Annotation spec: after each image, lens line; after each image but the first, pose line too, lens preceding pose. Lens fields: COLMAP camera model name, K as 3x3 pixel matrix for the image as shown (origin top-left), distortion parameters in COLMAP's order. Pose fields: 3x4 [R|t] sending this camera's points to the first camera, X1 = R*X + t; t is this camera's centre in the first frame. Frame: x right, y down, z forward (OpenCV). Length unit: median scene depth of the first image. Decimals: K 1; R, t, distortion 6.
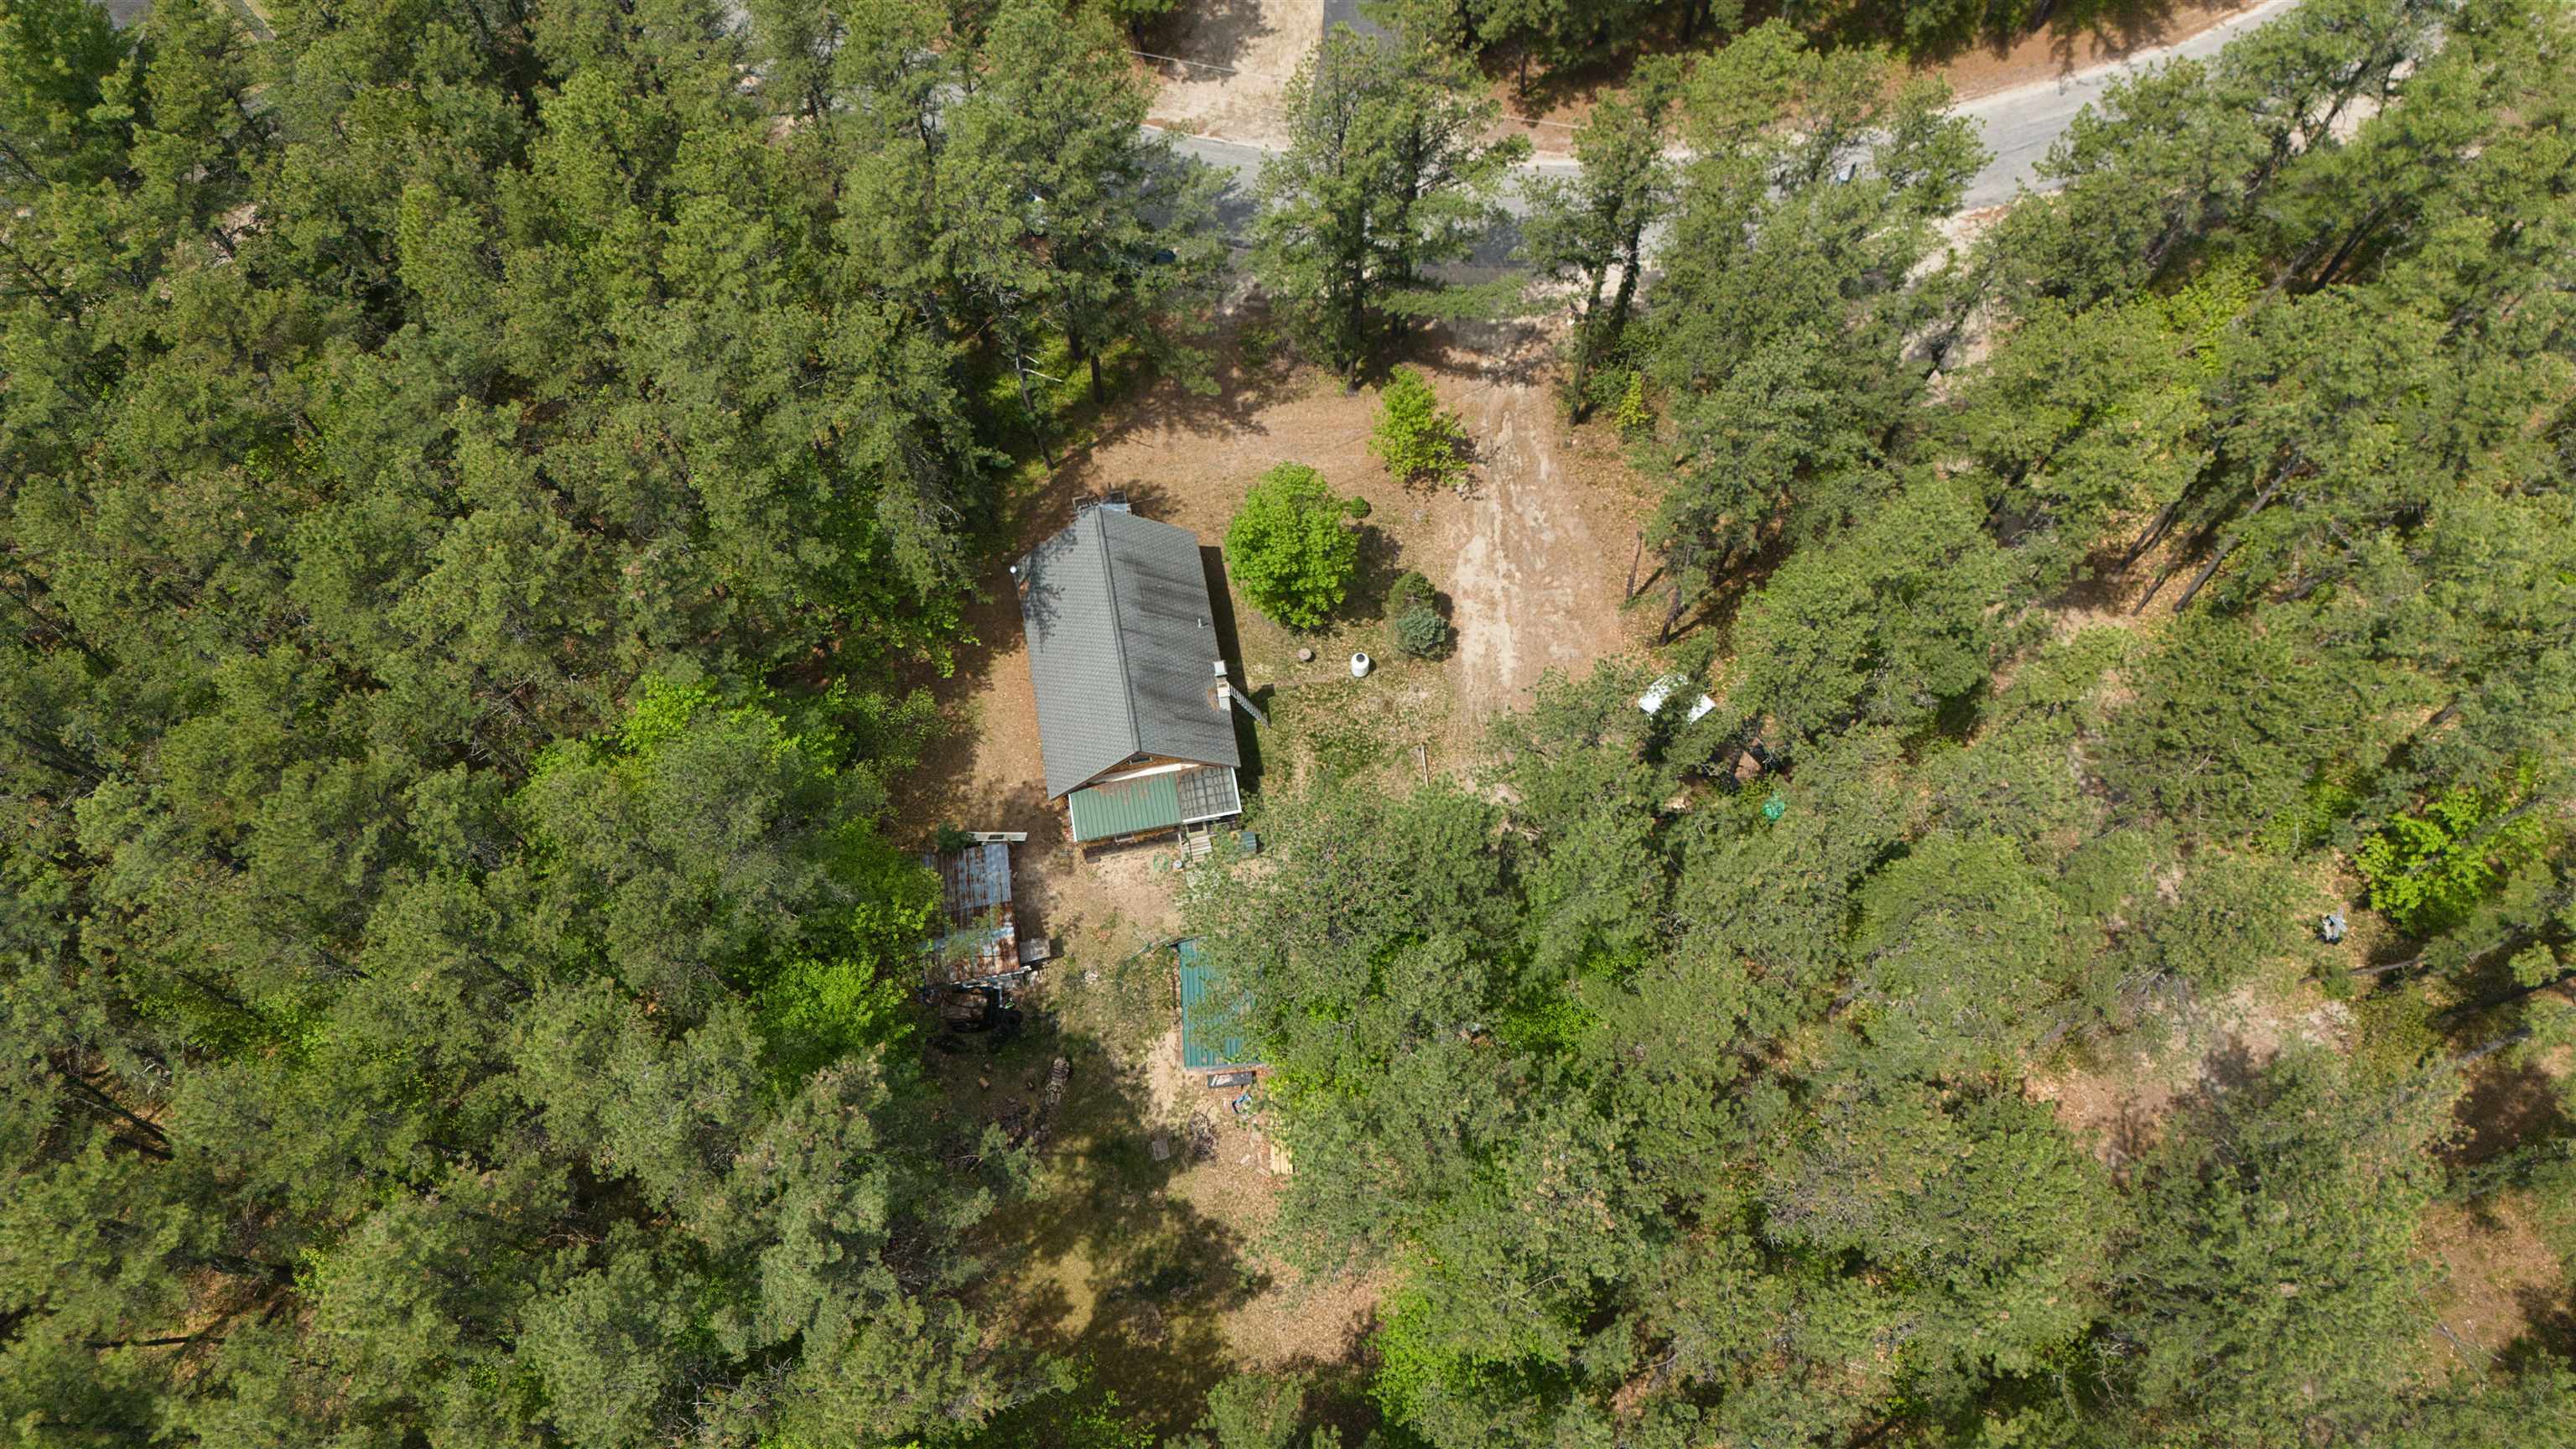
lens RADIAL K [[1794.3, 0, 1292.2], [0, 1794.3, 737.2], [0, 0, 1]] dist [-0.000876, -0.004343]
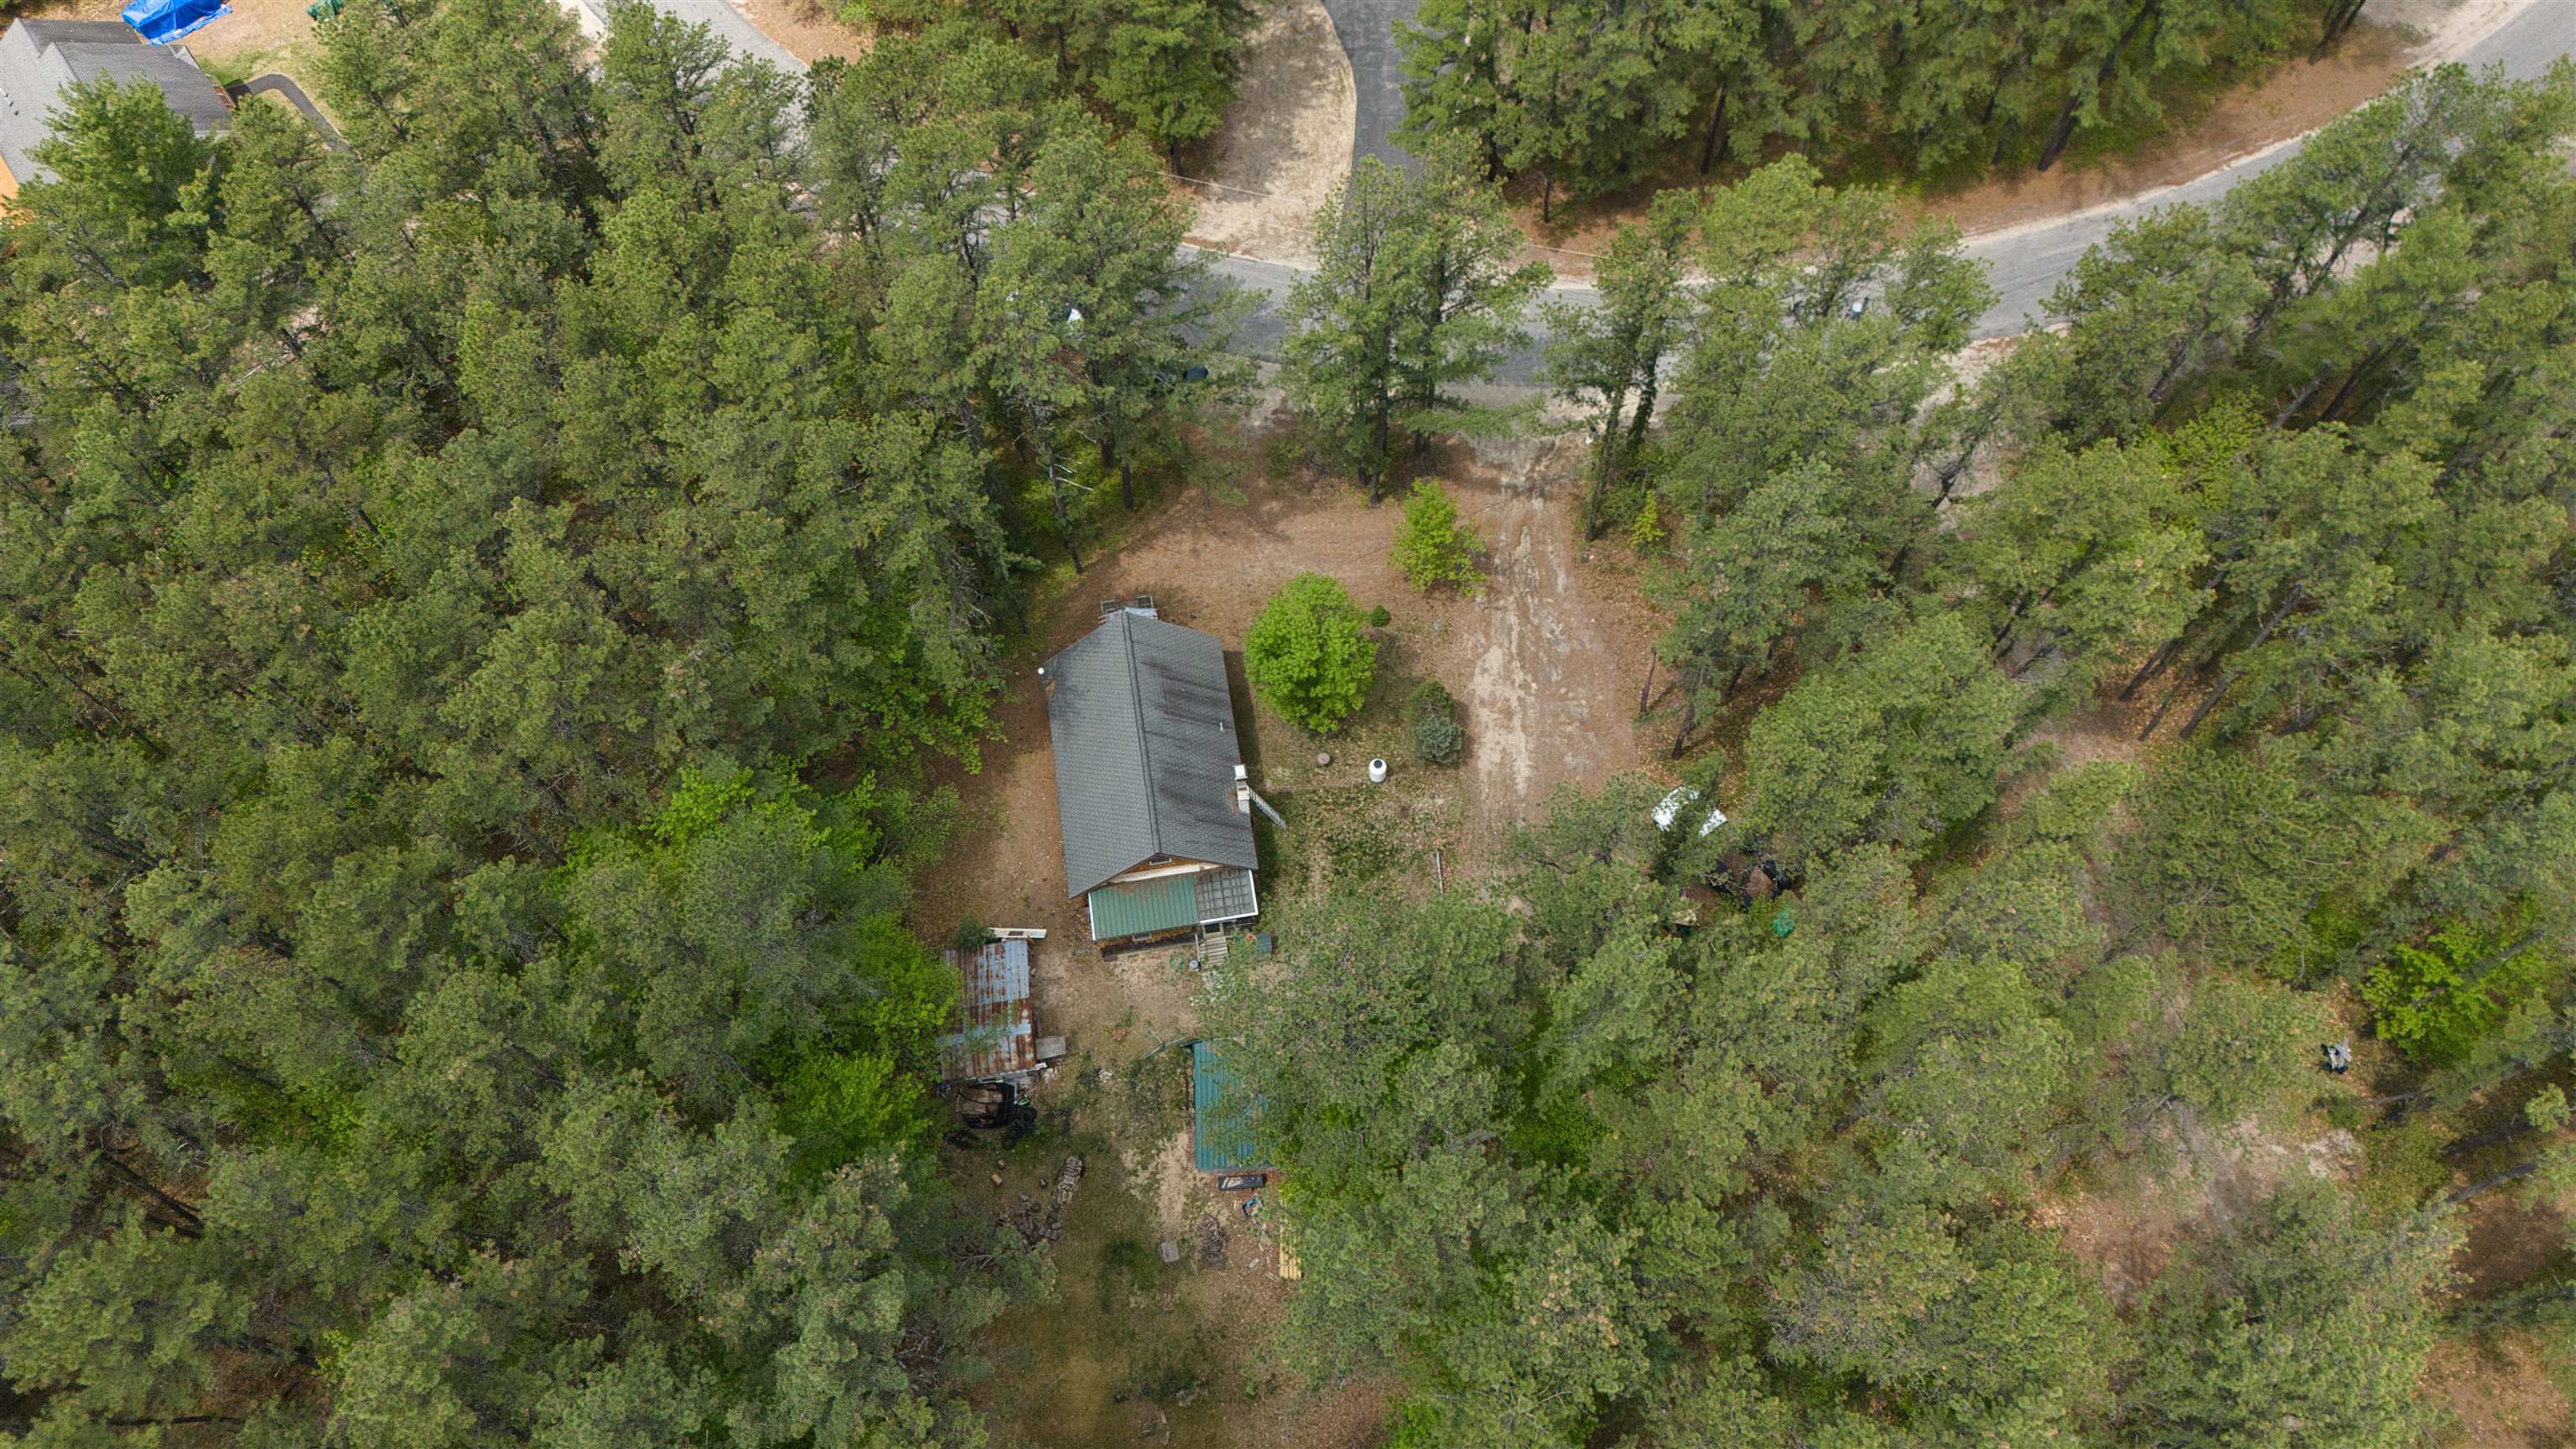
lens RADIAL K [[1795.8, 0, 1288.0], [0, 1795.8, 724.5], [0, 0, 1]] dist [0.000274, -0.006892]
pose [[0.999713, 0.021536, -0.010524, -0.003289], [-0.022079, 0.998263, -0.054622, -0.011824], [0.009330, 0.054839, 0.998452, -0.022301]]
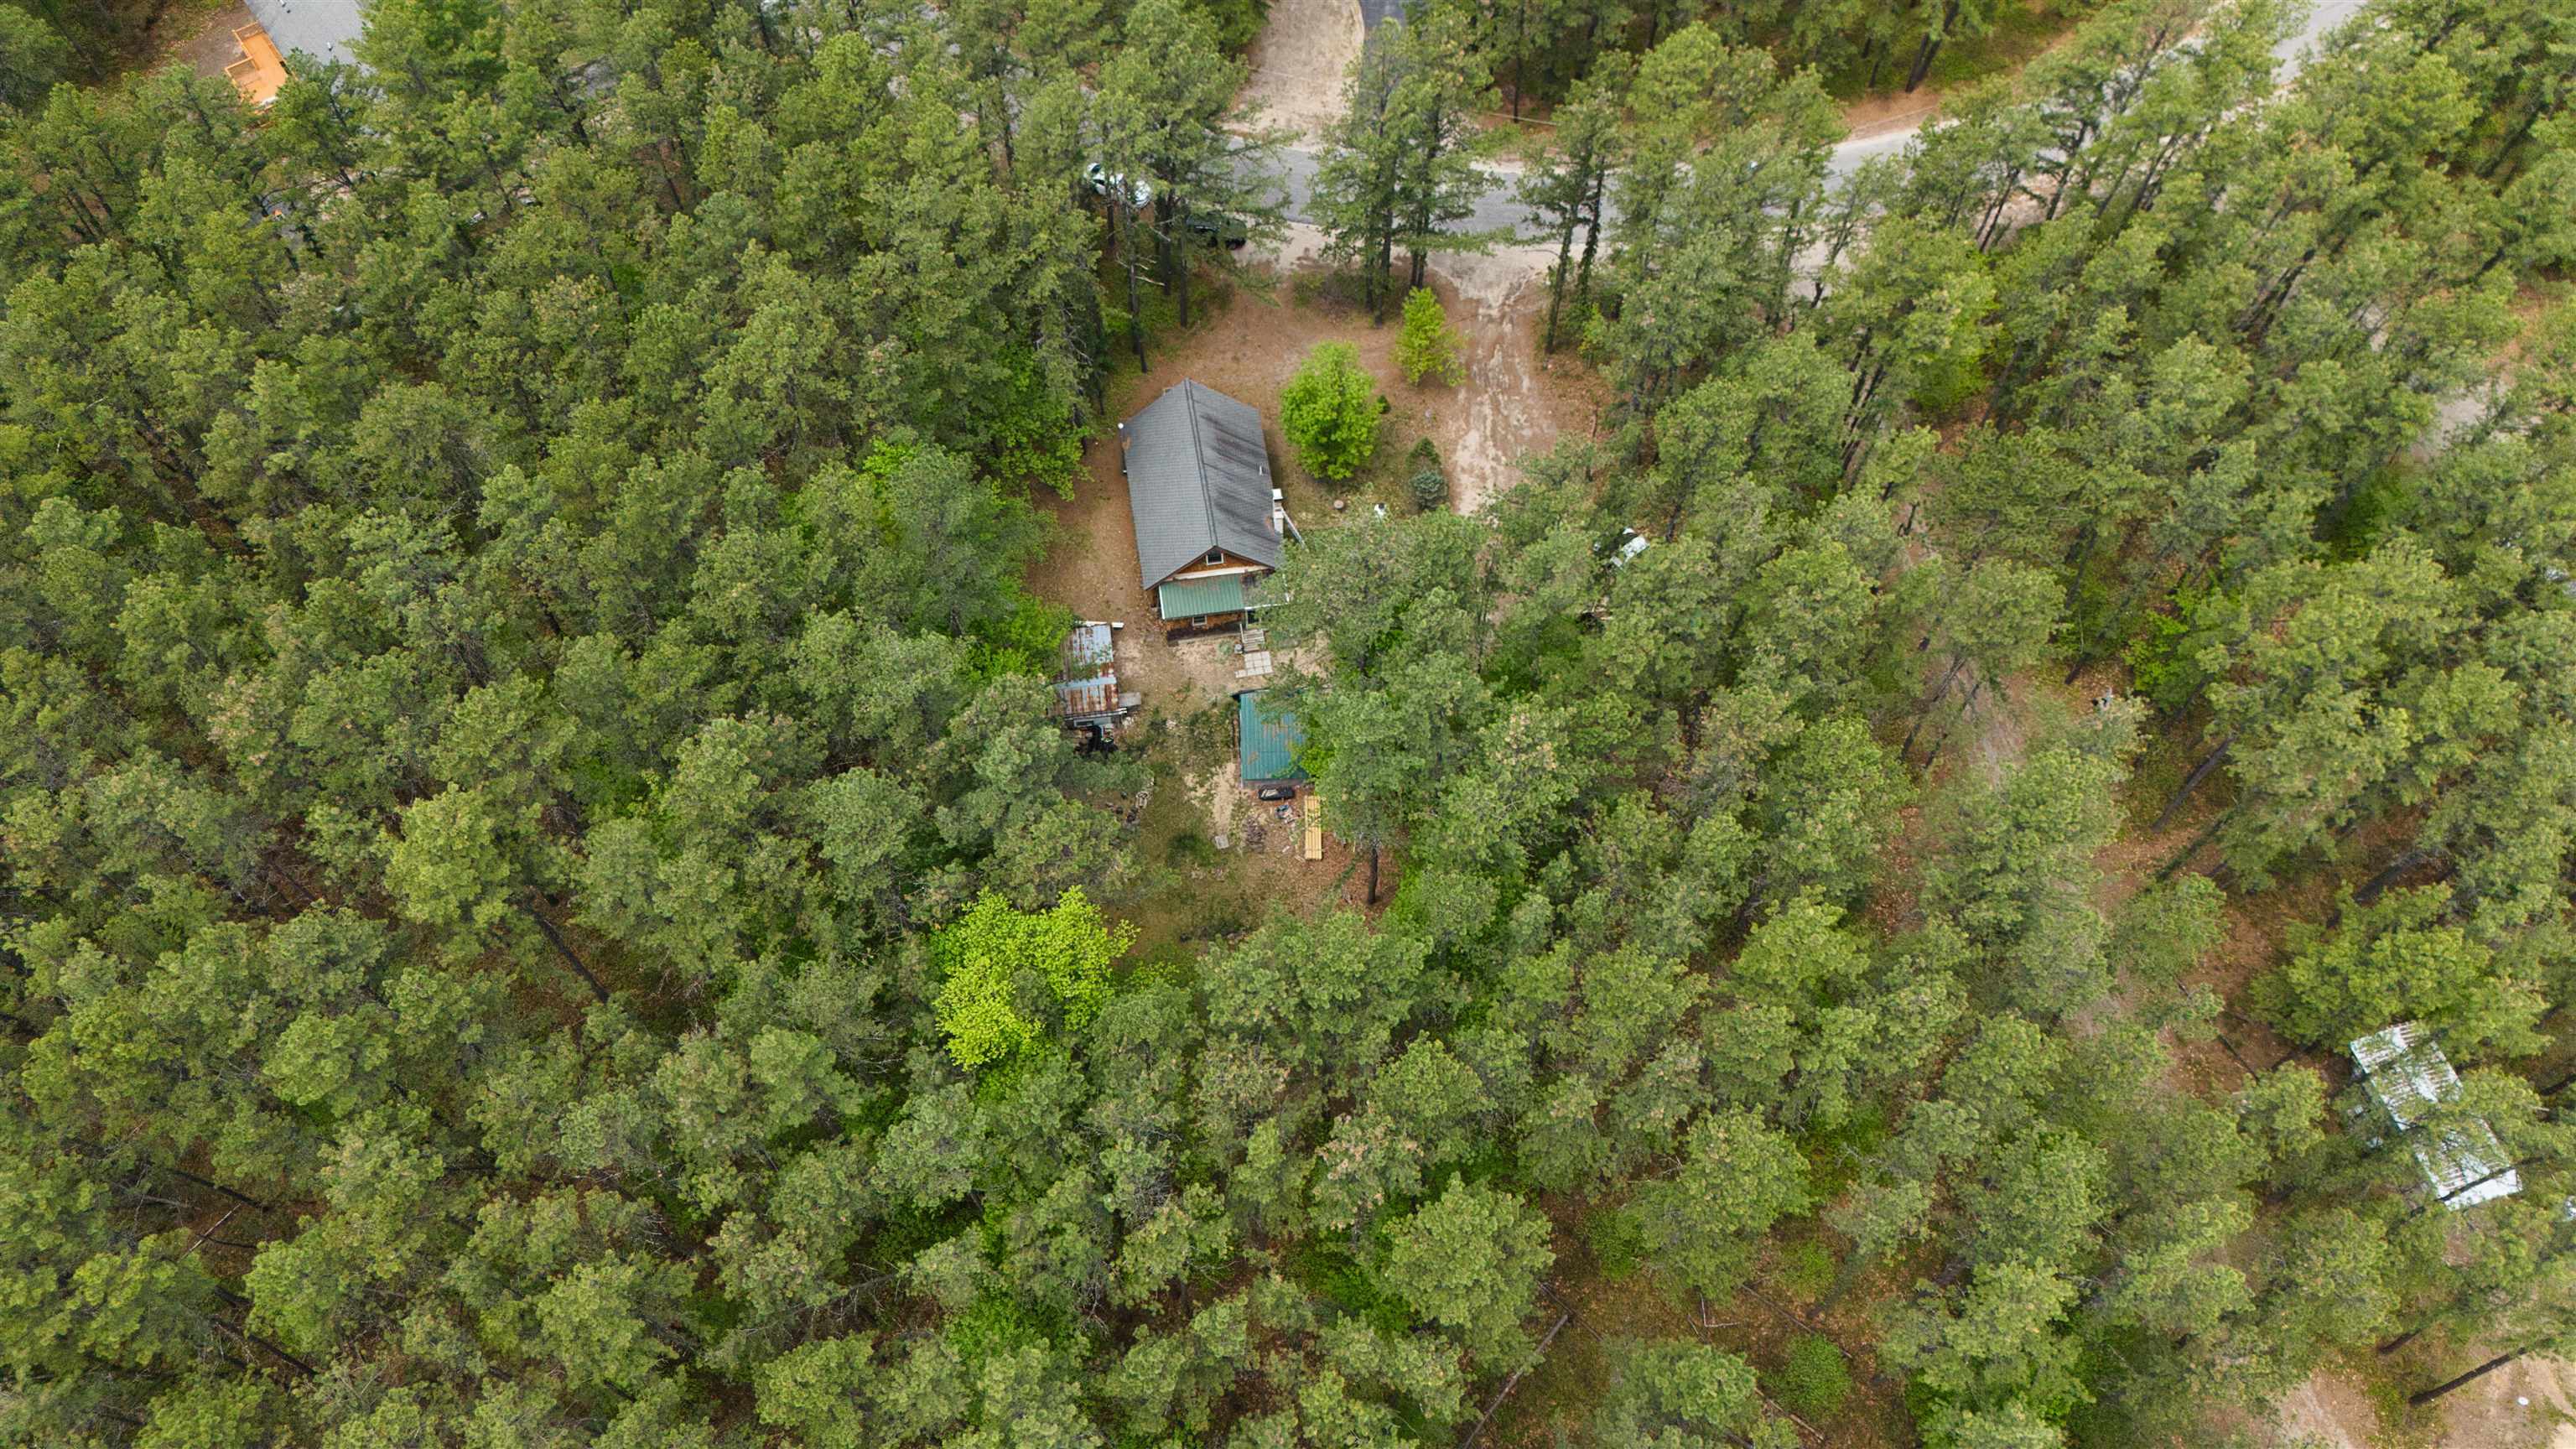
lens RADIAL K [[1794.3, 0, 1292.2], [0, 1794.3, 737.2], [0, 0, 1]] dist [-0.000876, -0.004343]
pose [[0.999339, 0.035535, 0.007624, -0.036811], [-0.034650, 0.994863, -0.095111, 0.293965], [-0.010965, 0.094784, 0.995437, -0.335585]]
